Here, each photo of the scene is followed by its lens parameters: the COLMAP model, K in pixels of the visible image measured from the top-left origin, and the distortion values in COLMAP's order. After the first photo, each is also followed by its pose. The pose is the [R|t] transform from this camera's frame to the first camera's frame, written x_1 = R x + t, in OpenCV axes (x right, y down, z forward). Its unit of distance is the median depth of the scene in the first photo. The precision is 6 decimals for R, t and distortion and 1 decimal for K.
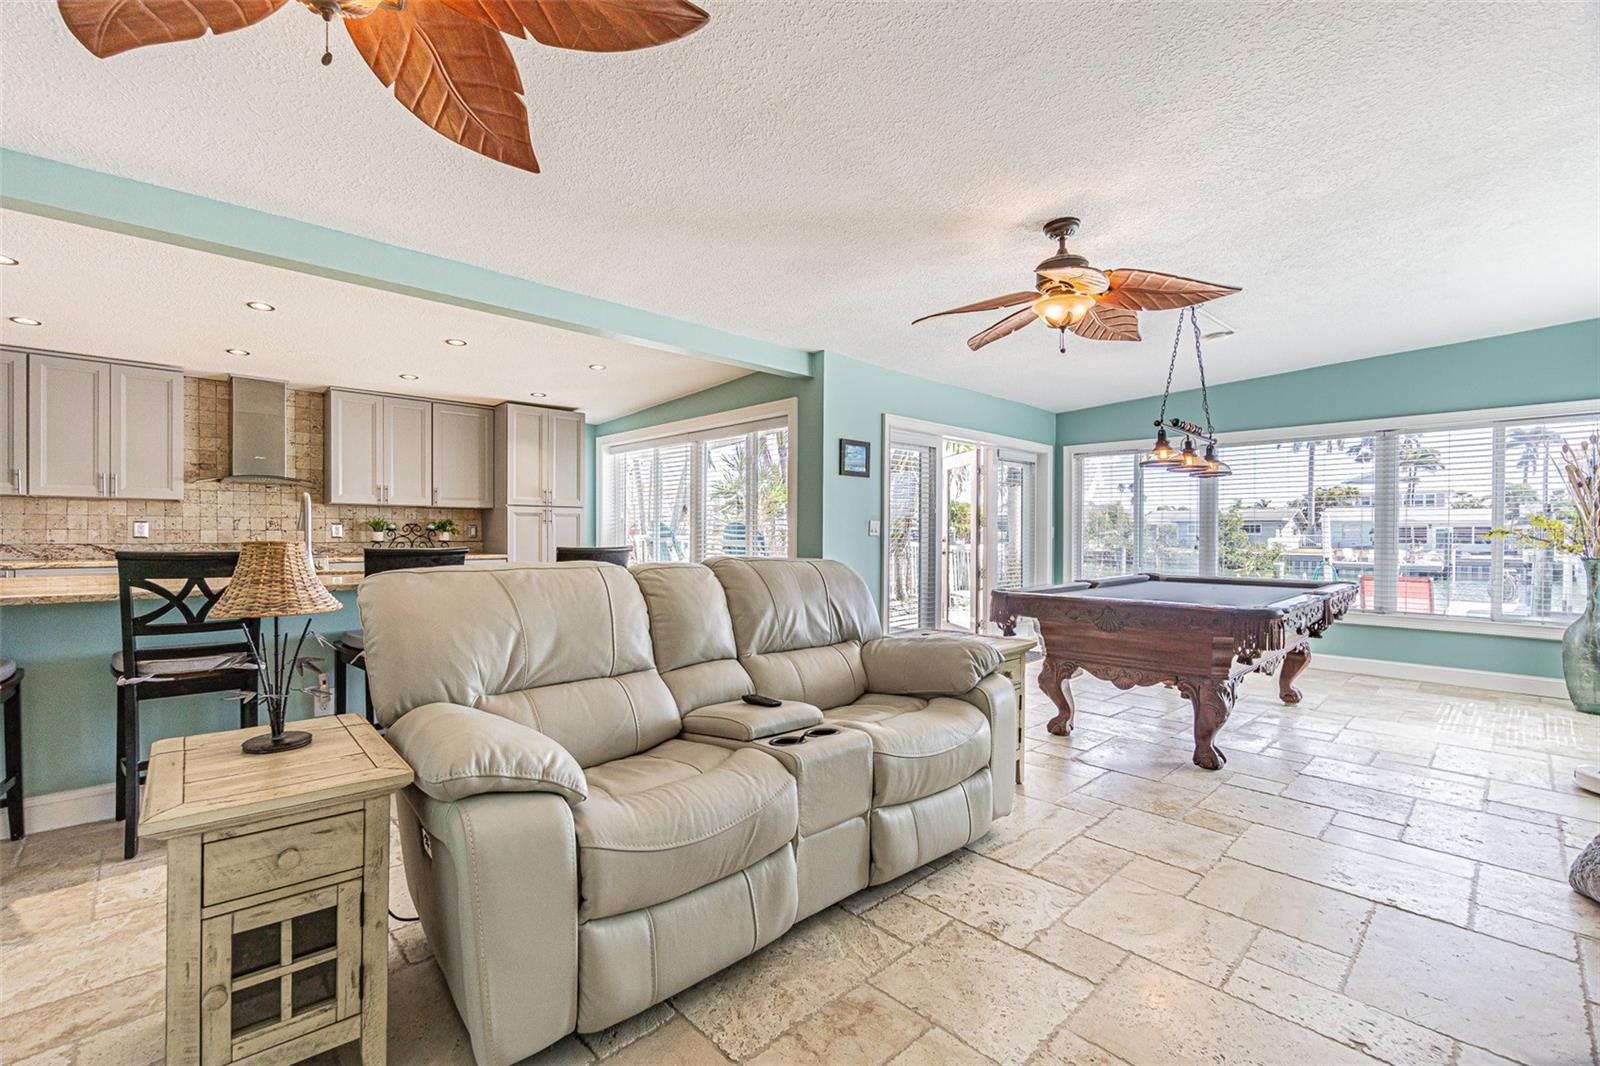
lens RADIAL K [[688.9, 0, 789.5], [0, 688.9, 538.4], [0, 0, 1]] dist [-0.005614, 0.001614]
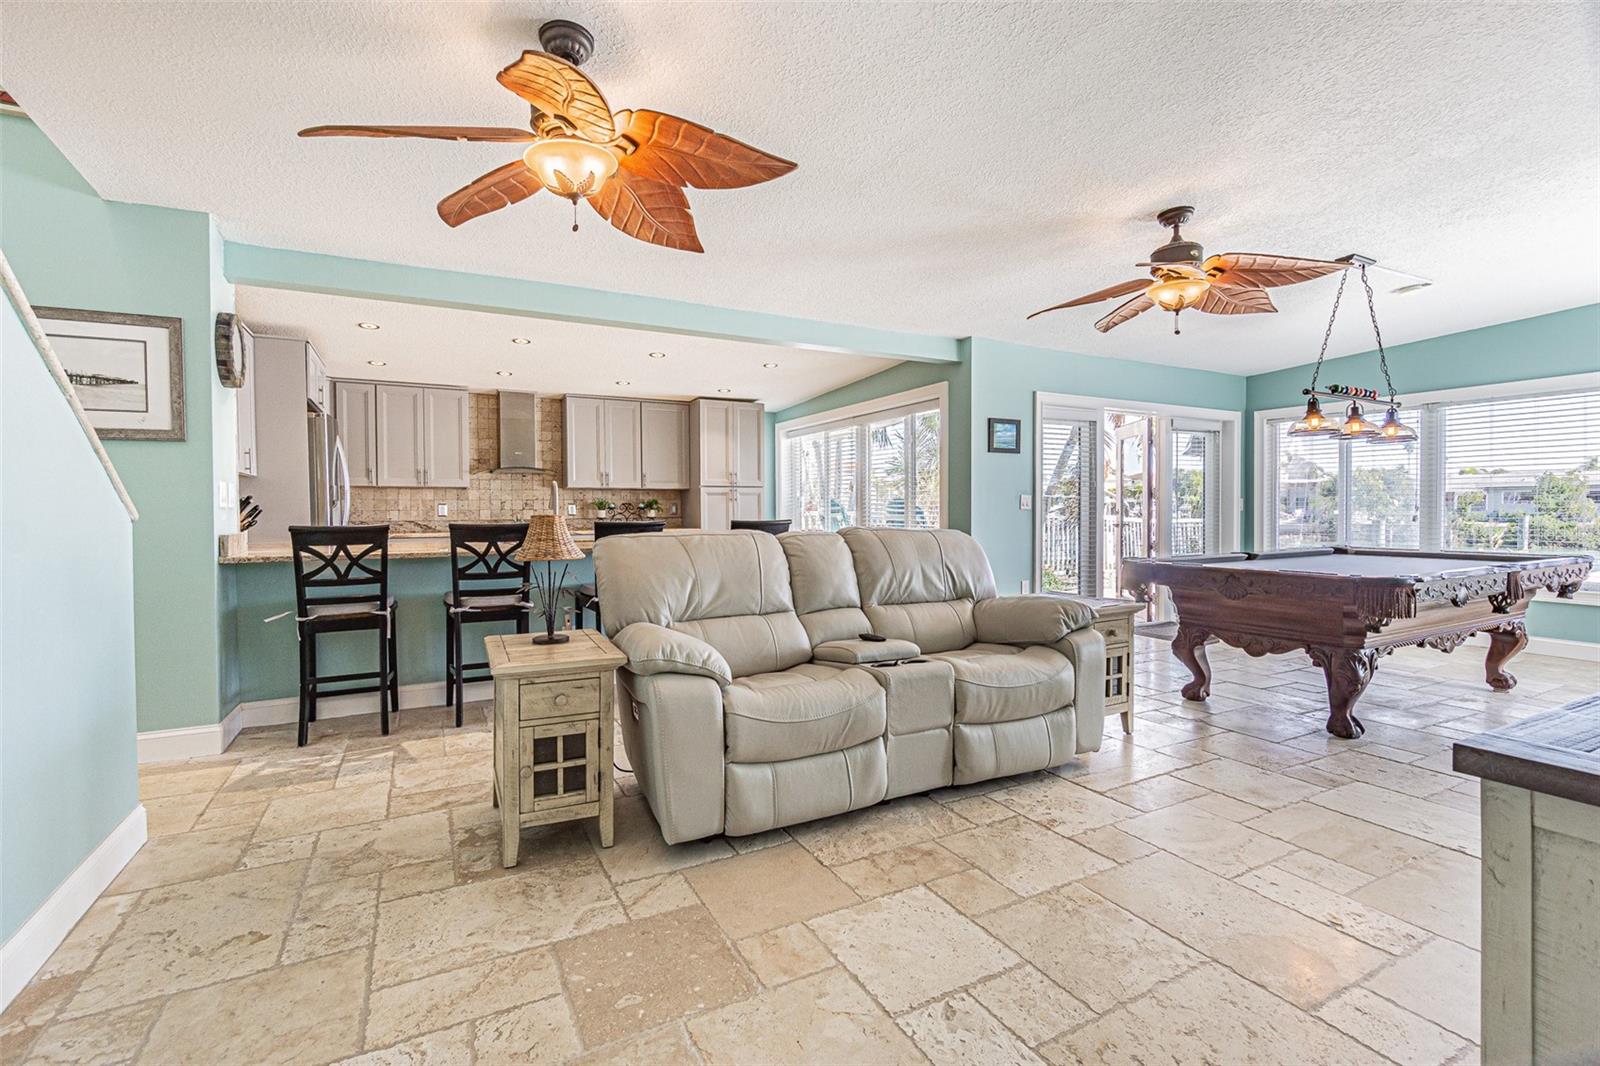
lens RADIAL K [[688.9, 0, 792.6], [0, 688.9, 520.6], [0, 0, 1]] dist [-0.005614, 0.001614]
pose [[0.964657, -0.005819, -0.263445, 0.139916], [0.008211, 0.999934, 0.007981, 0.005711], [0.263382, -0.009862, 0.964641, -0.247314]]
